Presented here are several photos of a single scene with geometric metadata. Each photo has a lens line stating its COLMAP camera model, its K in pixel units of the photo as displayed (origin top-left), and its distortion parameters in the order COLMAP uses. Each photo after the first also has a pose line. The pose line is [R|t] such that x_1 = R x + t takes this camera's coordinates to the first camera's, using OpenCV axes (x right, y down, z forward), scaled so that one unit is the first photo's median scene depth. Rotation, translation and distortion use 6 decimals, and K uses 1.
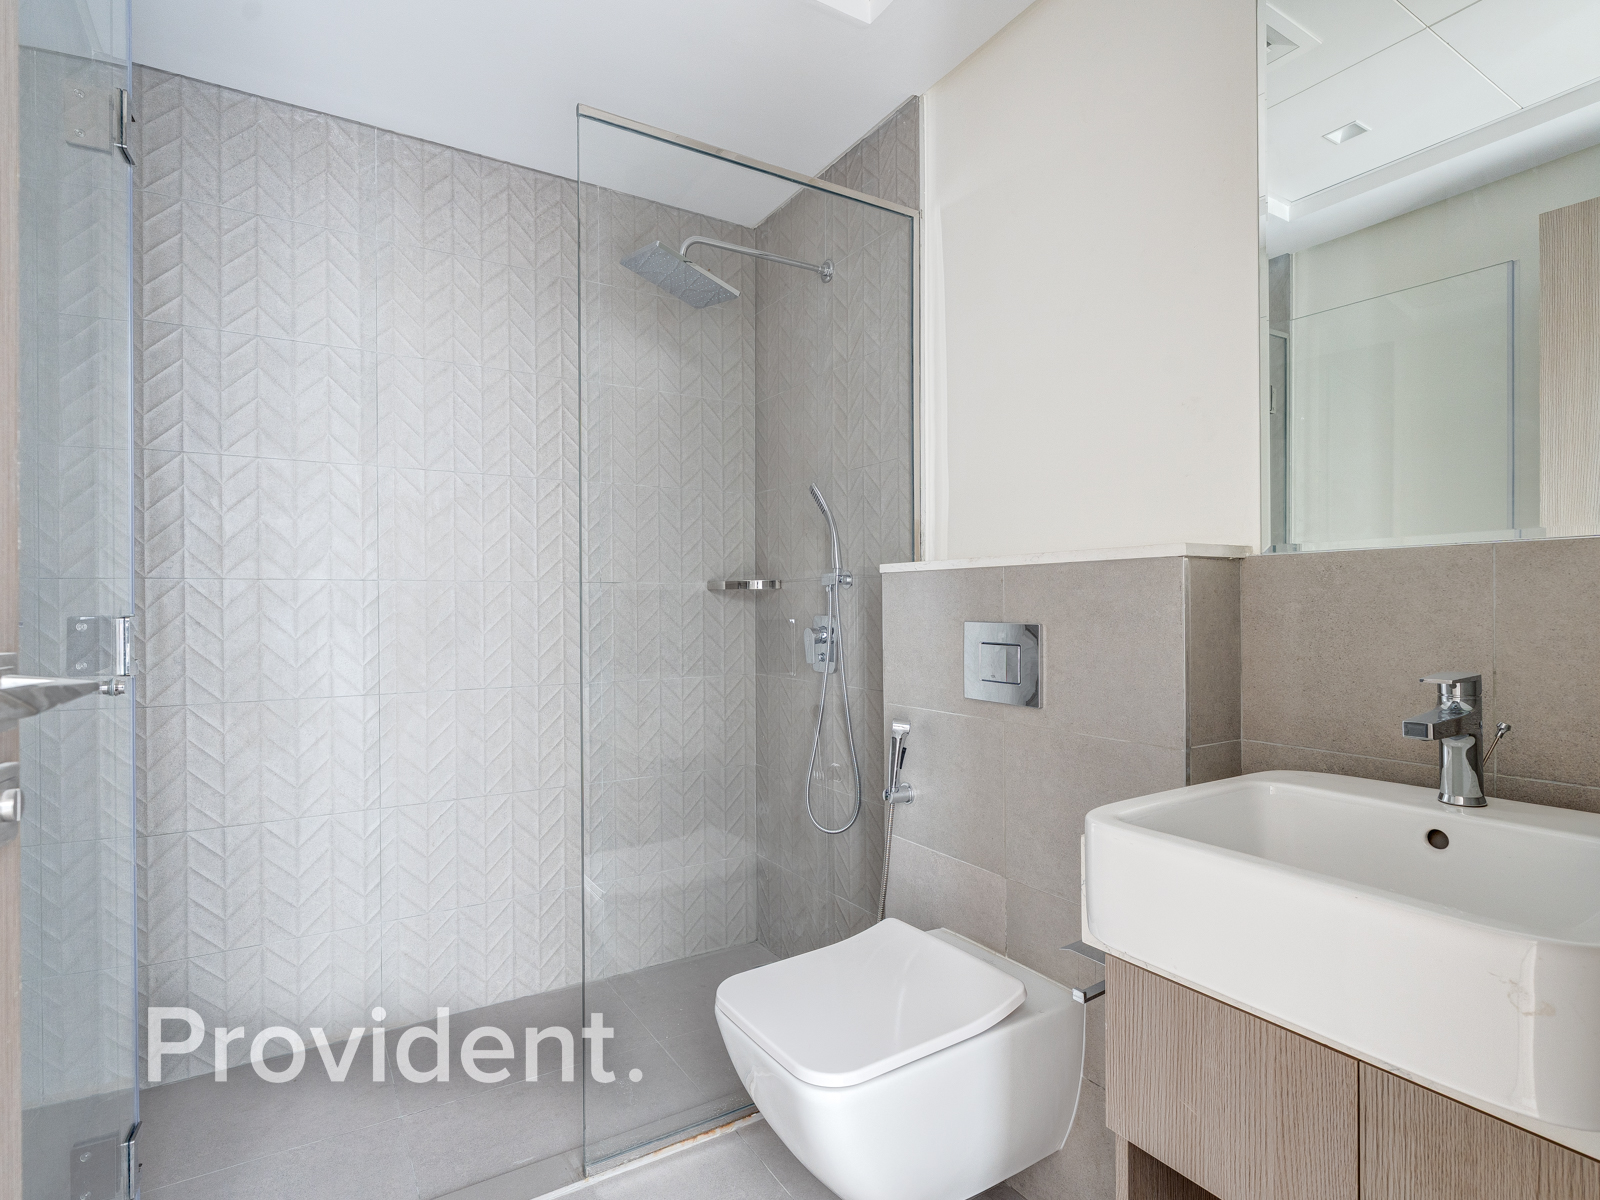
lens RADIAL K [[823.1, 0, 801.8], [0, 823.1, 600.7], [0, 0, 1]] dist [0.000794, -0.000012]
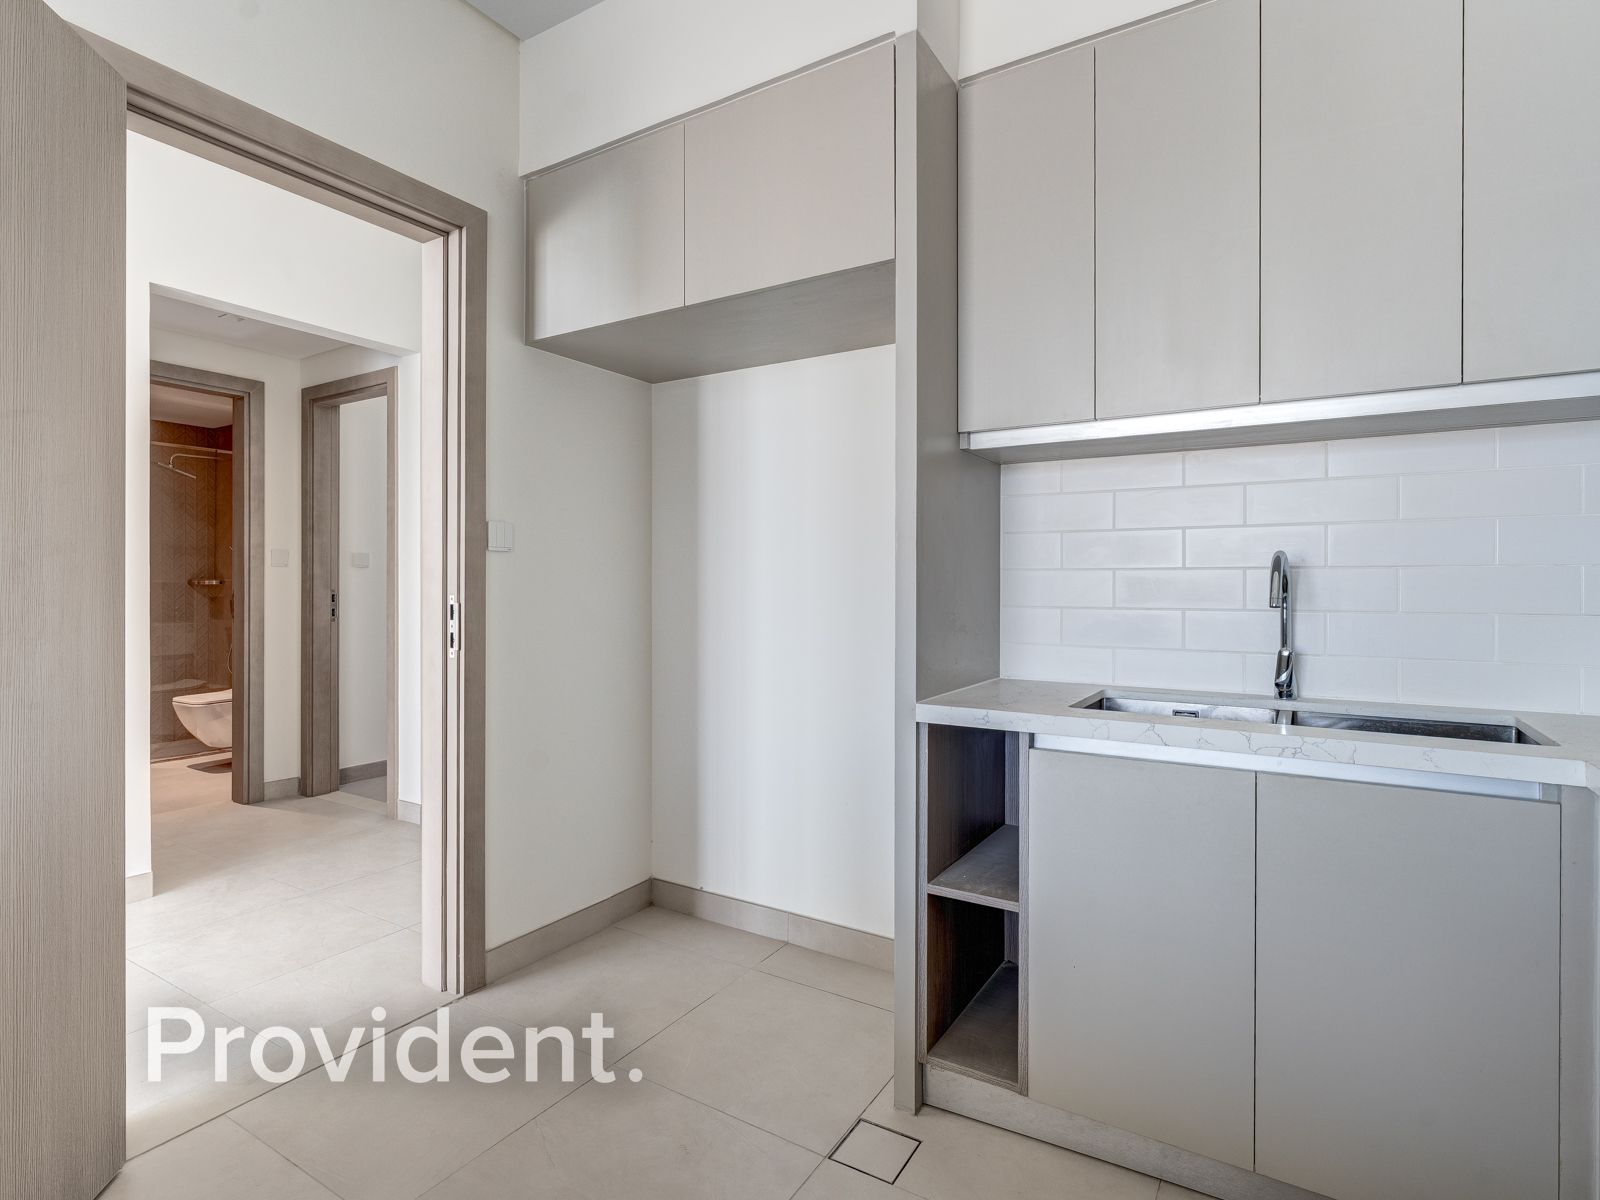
lens RADIAL K [[823.1, 0, 798.8], [0, 823.1, 596.3], [0, 0, 1]] dist [0.000794, -0.000012]
pose [[0.893466, 0.001627, 0.449128, 0.354632], [-0.003555, 0.999988, 0.003449, 0.005506], [-0.449117, -0.004678, 0.893461, -1.675200]]
